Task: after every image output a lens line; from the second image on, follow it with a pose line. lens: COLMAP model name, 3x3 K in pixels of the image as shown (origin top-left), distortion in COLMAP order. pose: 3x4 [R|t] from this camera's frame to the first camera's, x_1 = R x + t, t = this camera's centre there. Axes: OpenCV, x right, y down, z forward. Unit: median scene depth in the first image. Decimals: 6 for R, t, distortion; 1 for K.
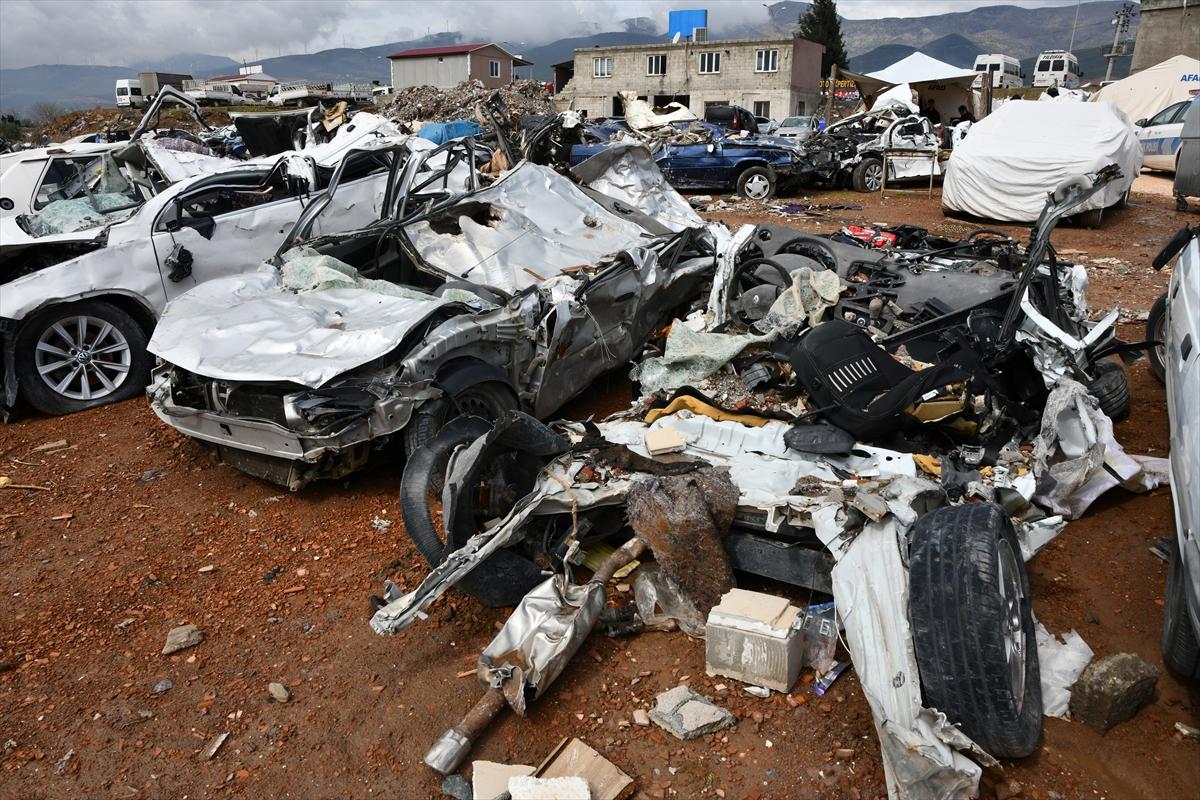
lens RADIAL K [[825.9, 0, 596.4], [0, 825.9, 402.7], [0, 0, 1]] dist [-0.111580, 0.091290]
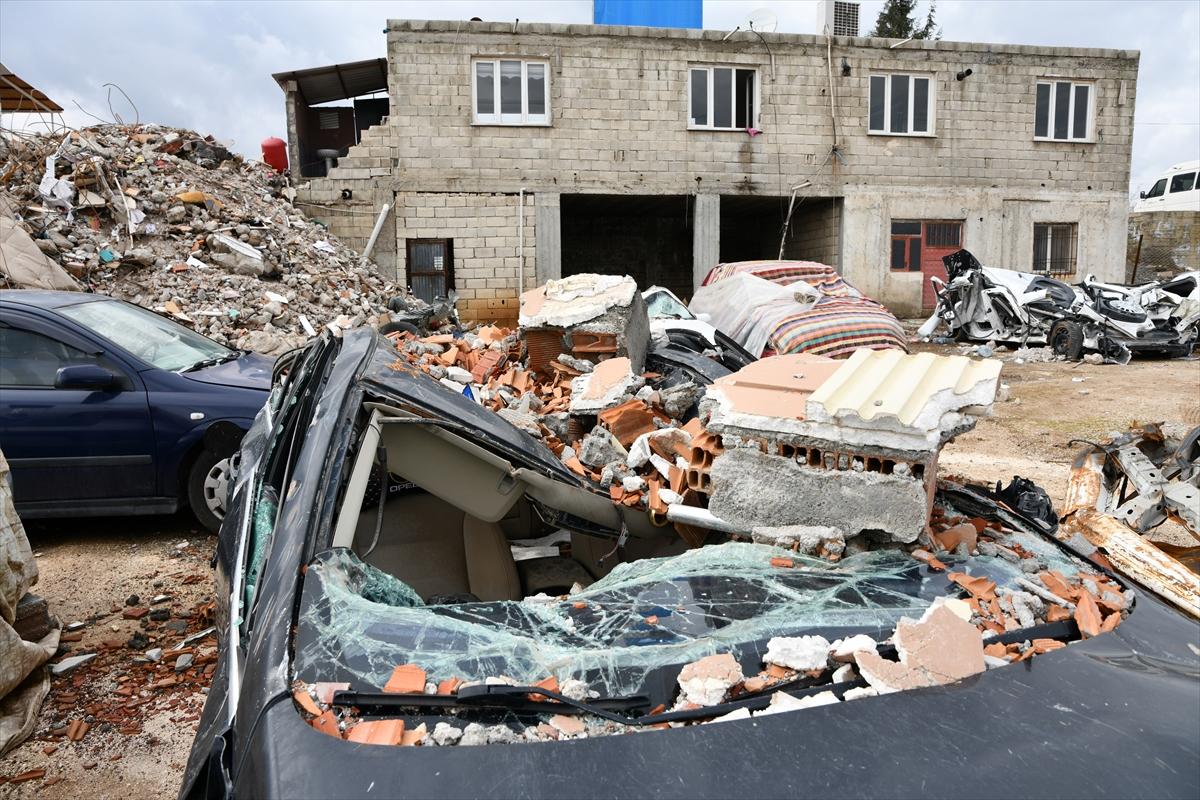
lens RADIAL K [[825.9, 0, 596.4], [0, 825.9, 402.7], [0, 0, 1]] dist [-0.111580, 0.091290]
pose [[0.758713, -0.102306, 0.643341, -0.160601], [0.212834, 0.972323, -0.096380, -0.270992], [-0.615675, 0.210050, 0.759489, 0.779912]]
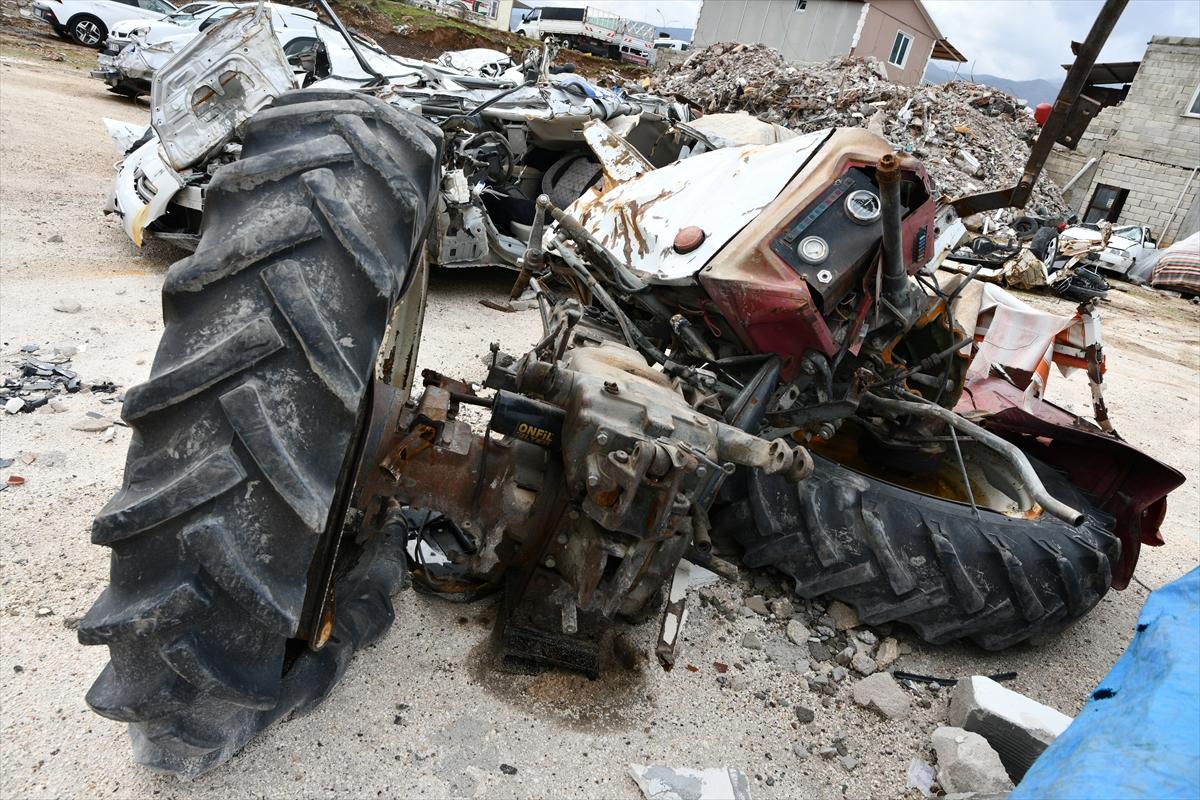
lens RADIAL K [[825.9, 0, 596.4], [0, 825.9, 402.7], [0, 0, 1]] dist [-0.111580, 0.091290]
pose [[0.927093, 0.306555, -0.215693, -0.143160], [-0.306180, 0.951293, 0.036007, -0.190968], [0.216225, 0.032659, 0.975797, 0.557687]]
